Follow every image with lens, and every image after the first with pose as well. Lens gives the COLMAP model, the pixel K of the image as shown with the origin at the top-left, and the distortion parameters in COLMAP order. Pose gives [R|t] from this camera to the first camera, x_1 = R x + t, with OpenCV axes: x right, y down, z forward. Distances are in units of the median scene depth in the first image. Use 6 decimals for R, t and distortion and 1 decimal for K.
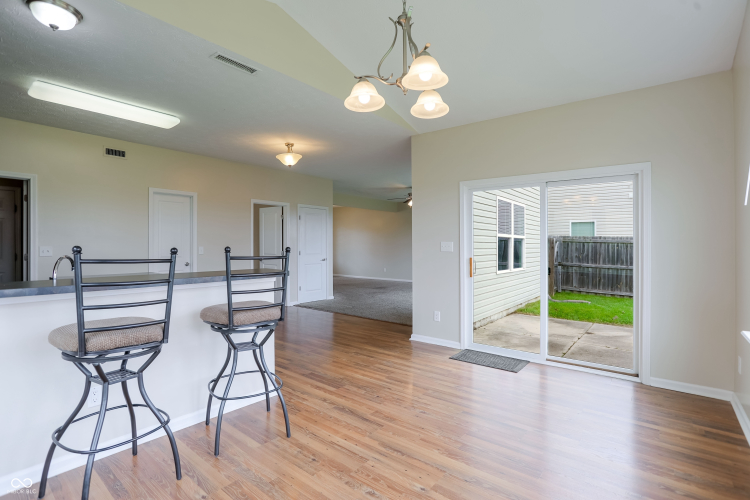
lens RADIAL K [[366.2, 0, 371.6], [0, 366.2, 247.8], [0, 0, 1]] dist [-0.056362, 0.026772]
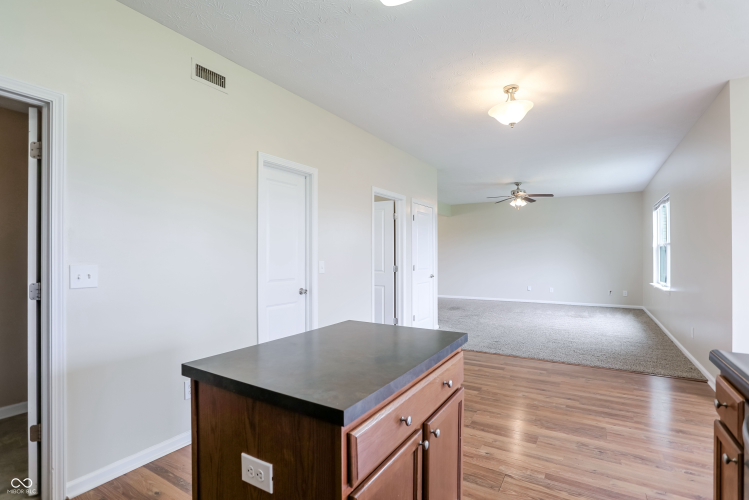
lens RADIAL K [[365.7, 0, 374.5], [0, 365.7, 250.0], [0, 0, 1]] dist [-0.032755, 0.002401]
pose [[0.991383, -0.006548, 0.130831, -0.574408], [0.009446, 0.999723, -0.021542, -0.007998], [-0.130654, 0.022592, 0.991171, 0.487619]]
